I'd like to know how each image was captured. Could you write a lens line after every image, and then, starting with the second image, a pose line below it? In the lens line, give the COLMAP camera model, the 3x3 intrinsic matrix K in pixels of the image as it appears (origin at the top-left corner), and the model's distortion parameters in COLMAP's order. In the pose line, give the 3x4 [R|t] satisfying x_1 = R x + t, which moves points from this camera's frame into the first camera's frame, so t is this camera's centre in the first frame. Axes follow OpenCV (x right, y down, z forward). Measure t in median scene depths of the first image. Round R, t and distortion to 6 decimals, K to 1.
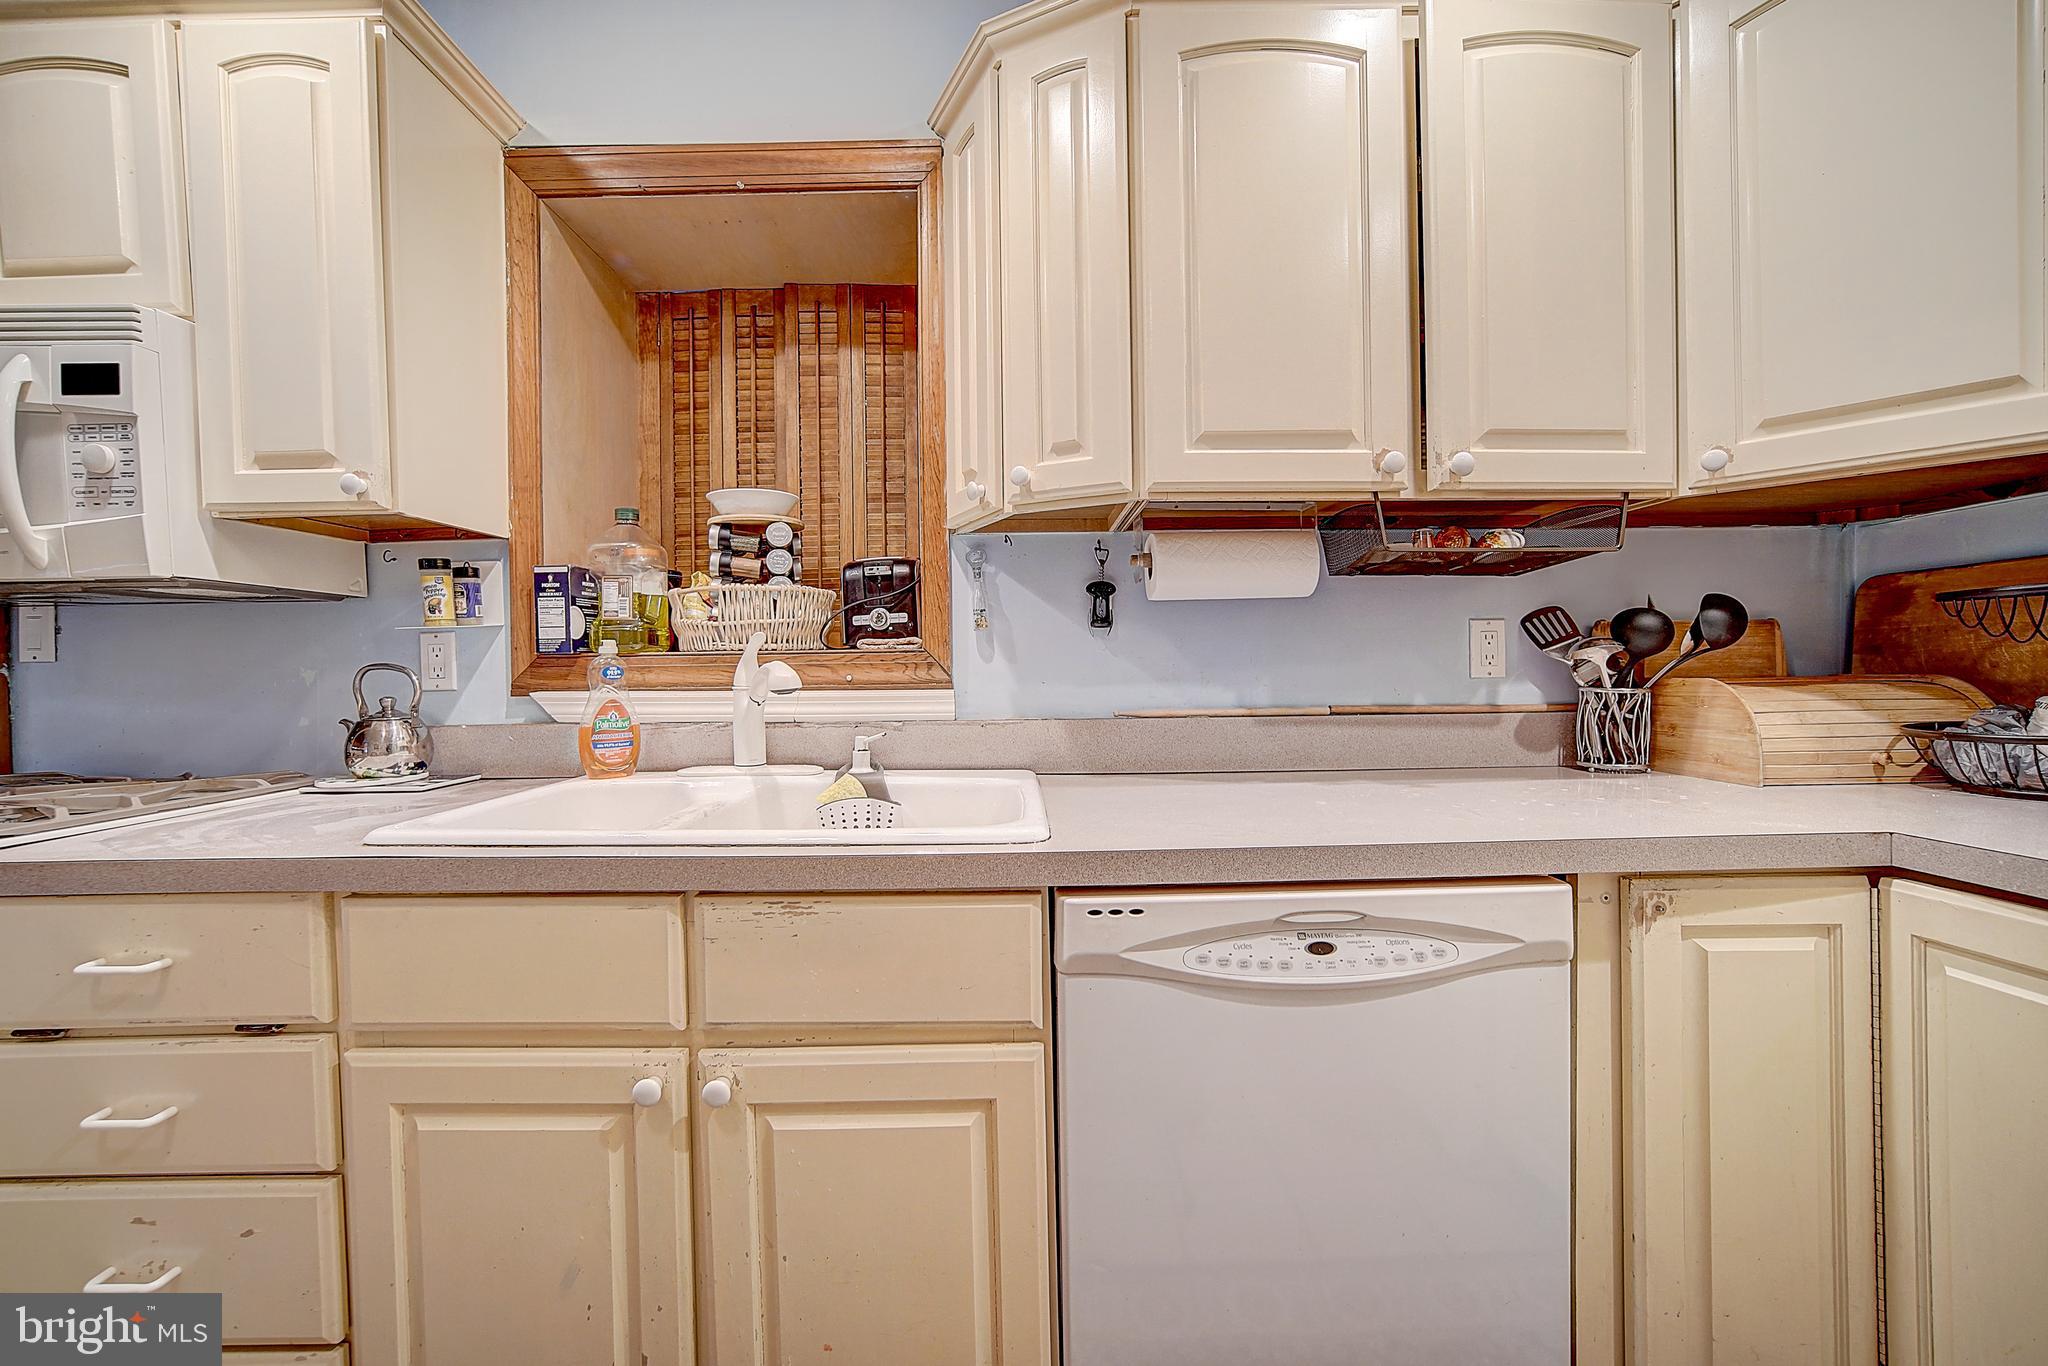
lens RADIAL K [[810.8, 0, 1021.4], [0, 810.8, 678.7], [0, 0, 1]] dist [-0.029783, 0.010396]
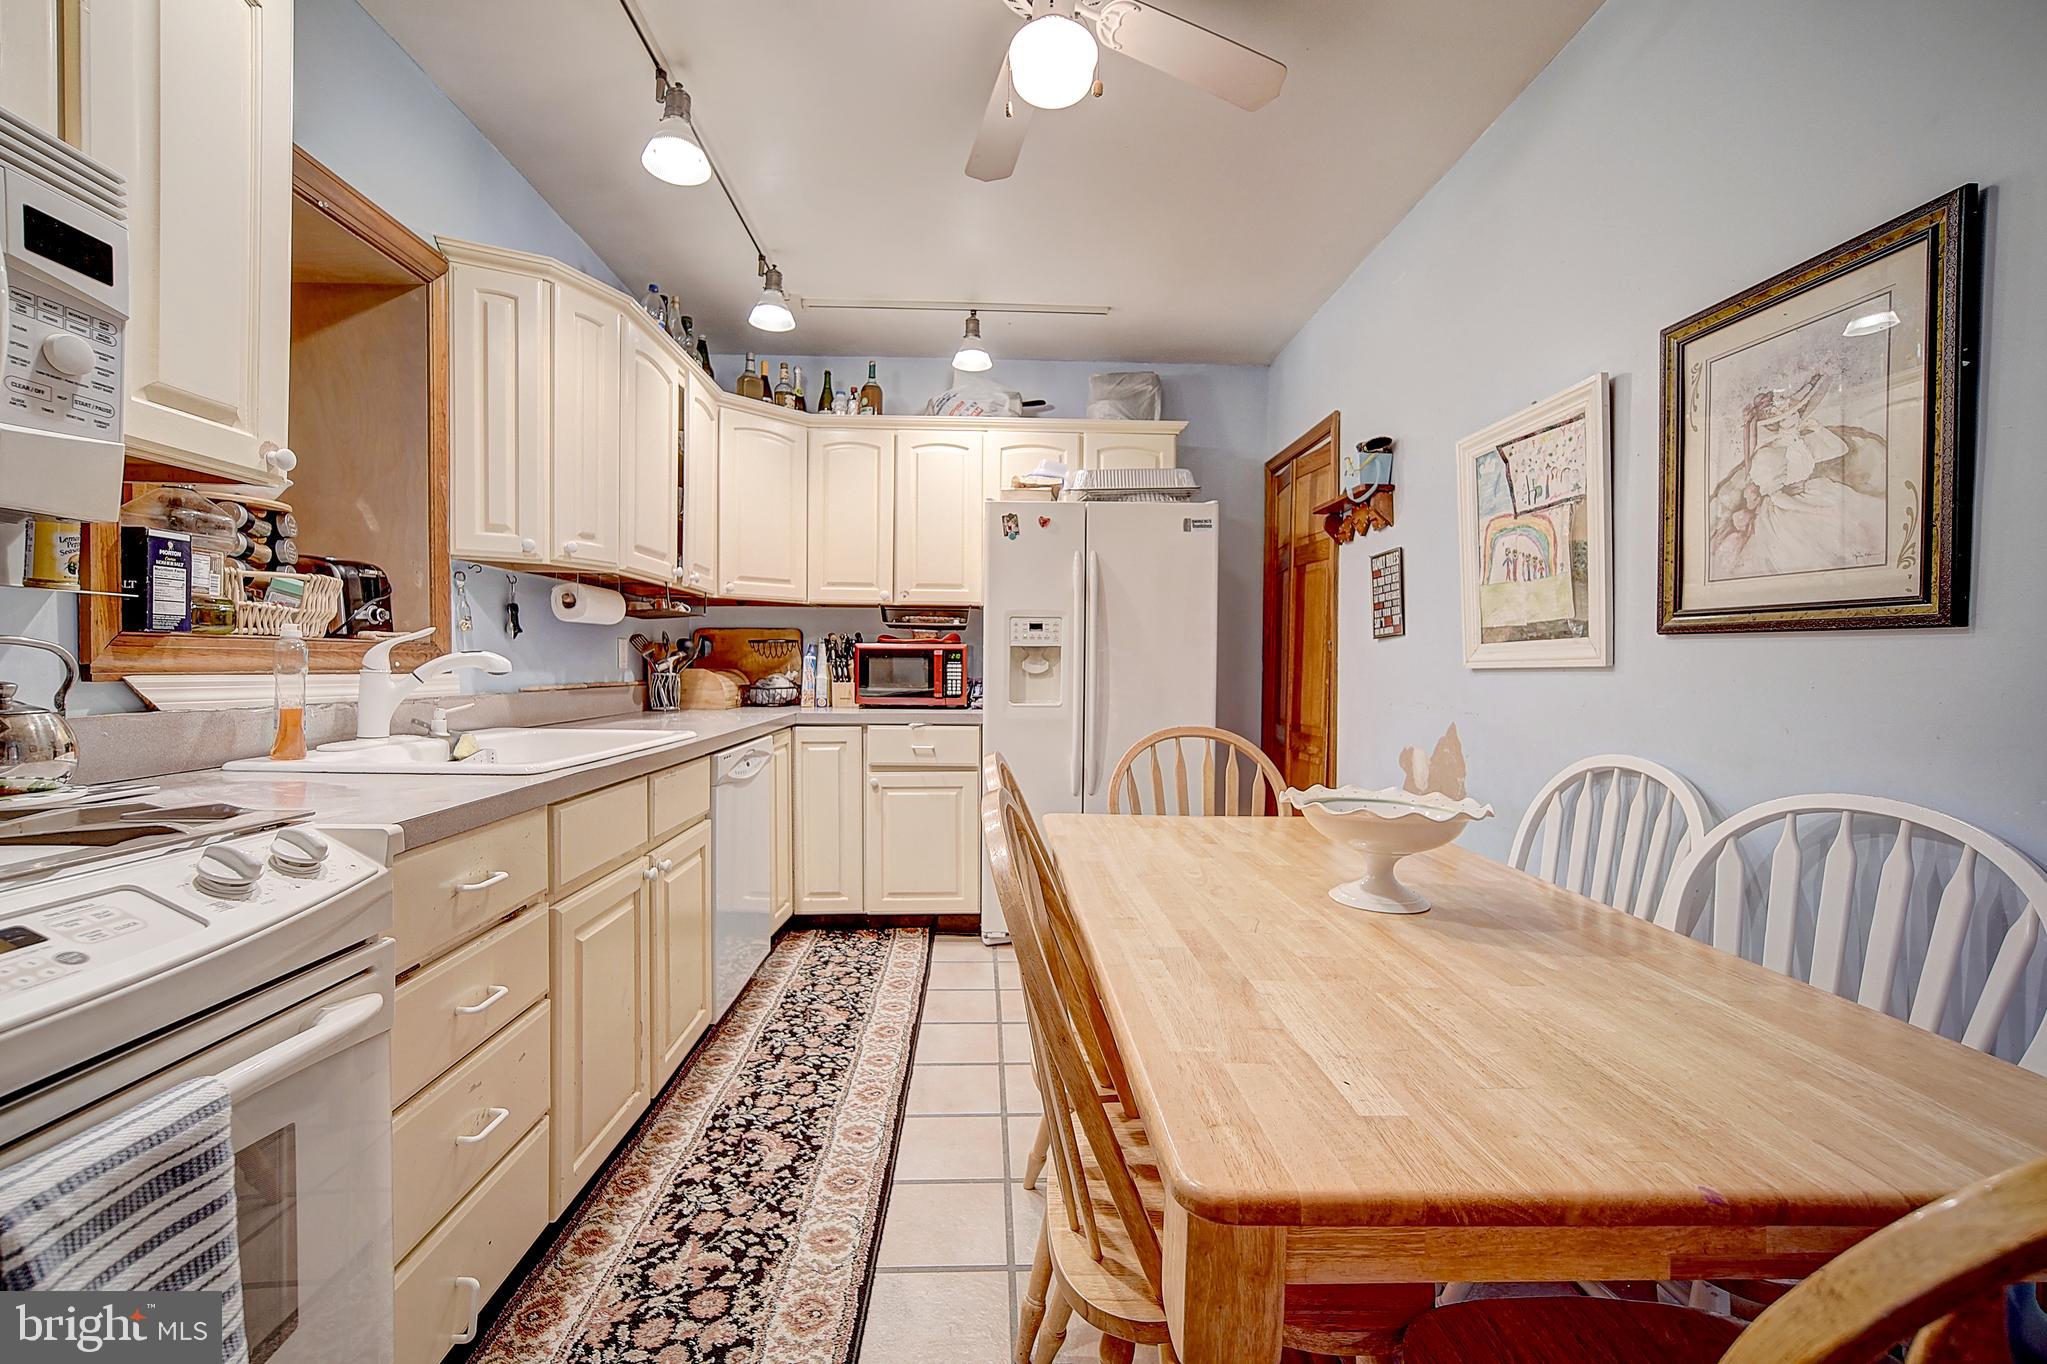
lens RADIAL K [[810.4, 0, 991.1], [0, 810.4, 669.0], [0, 0, 1]] dist [-0.029783, 0.010396]
pose [[0.001241, 0.006569, 0.999978, -1.524714], [0.005692, 0.999962, -0.006576, 0.020888], [-0.999983, 0.005700, 0.001204, 0.112654]]
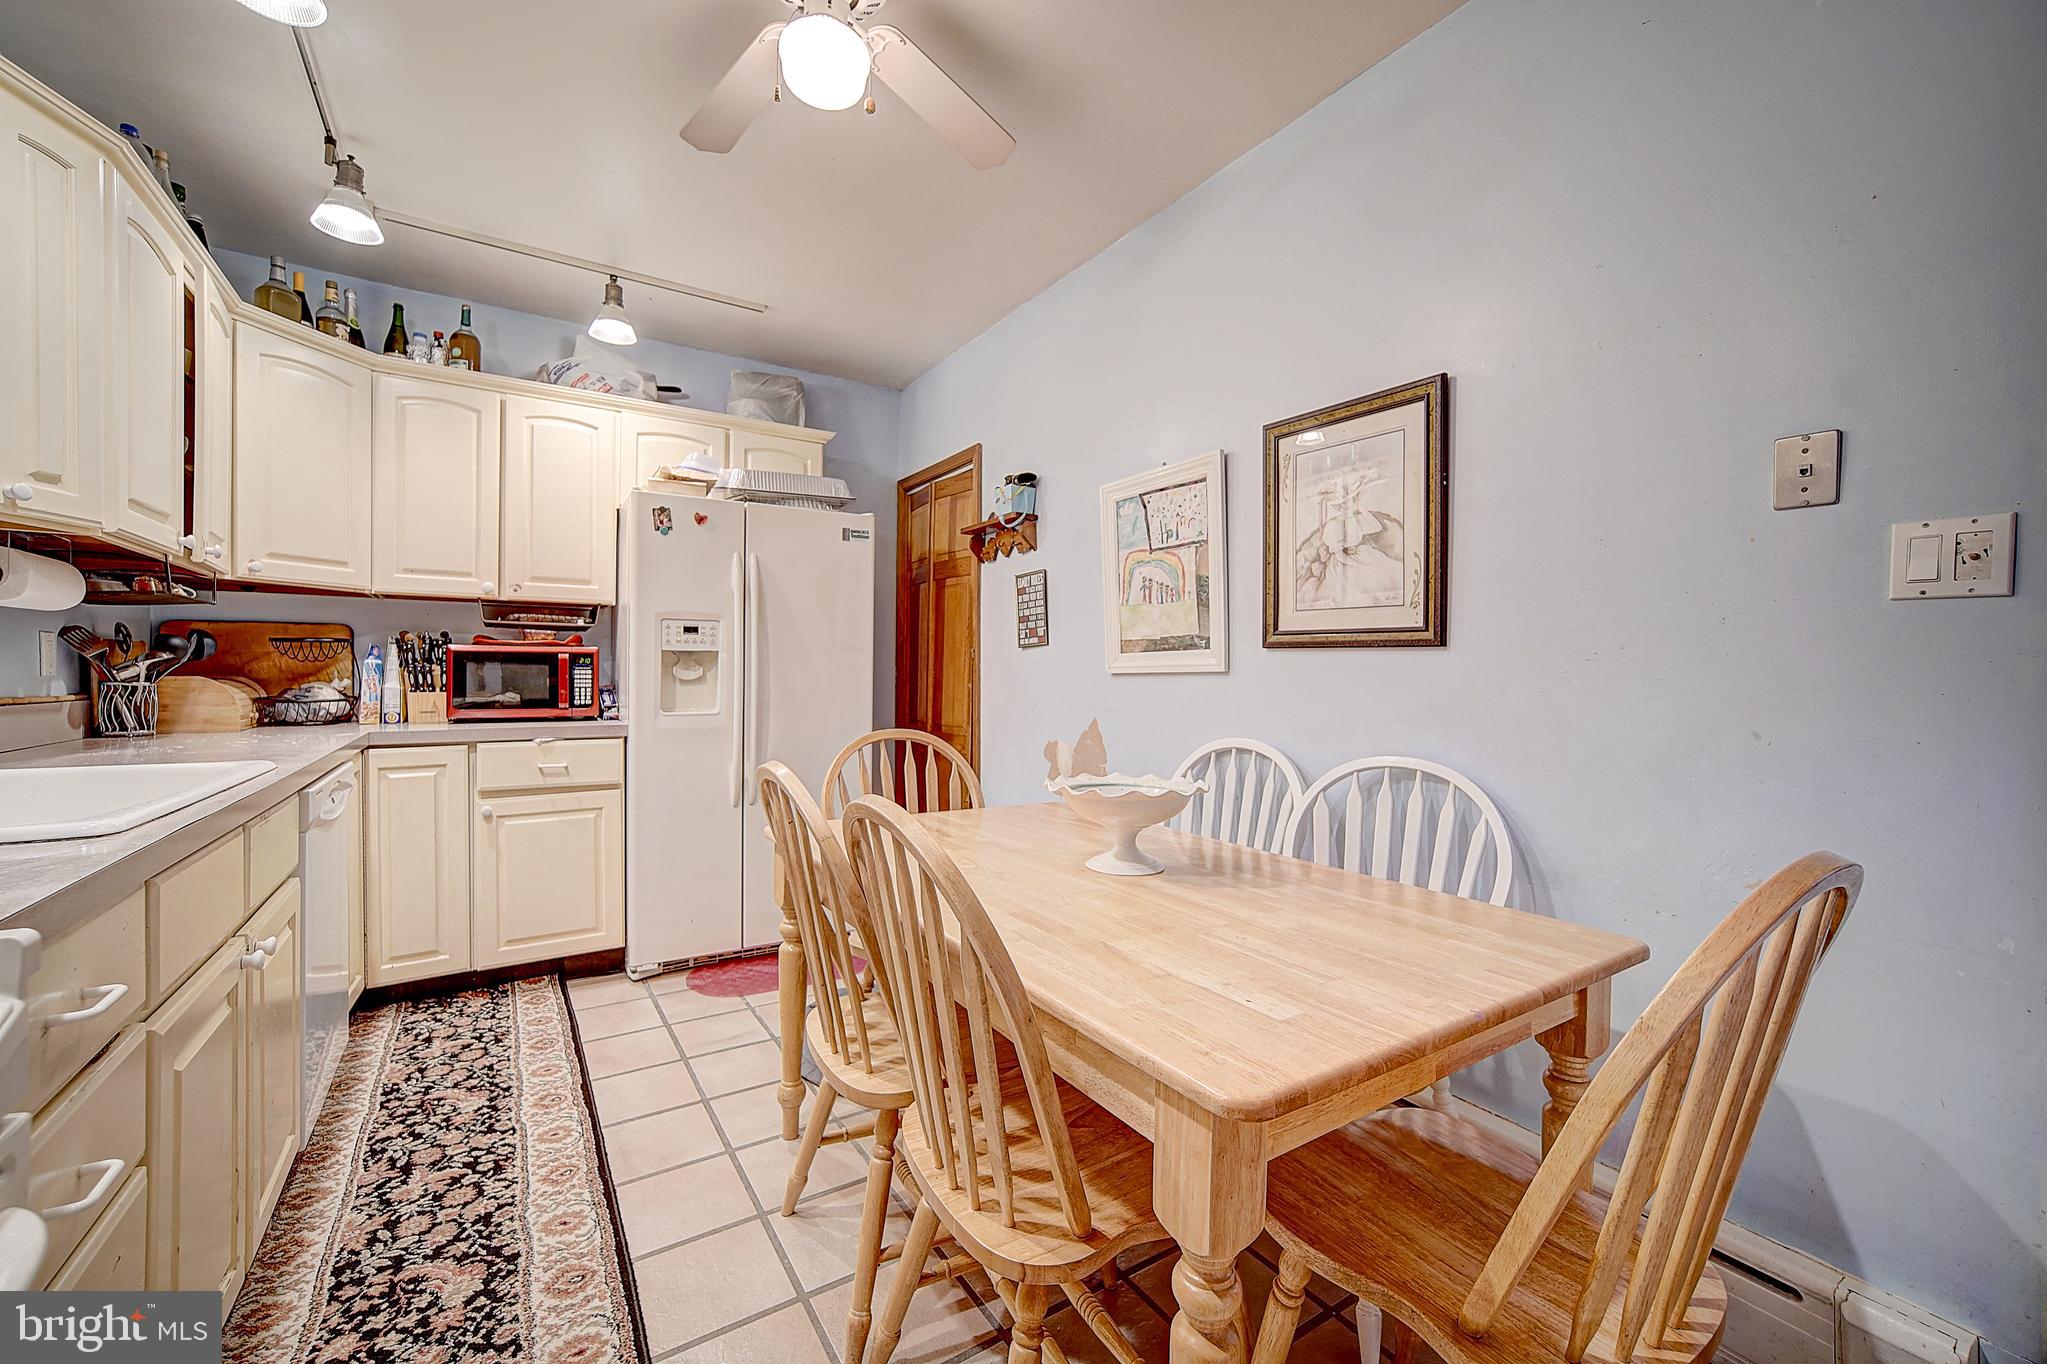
lens RADIAL K [[810.4, 0, 986.1], [0, 810.4, 667.3], [0, 0, 1]] dist [-0.029783, 0.010396]
pose [[-0.510876, 0.014502, 0.859532, -1.468686], [0.011456, 0.999884, -0.010060, 0.017404], [-0.859578, 0.004707, -0.510983, 0.387796]]
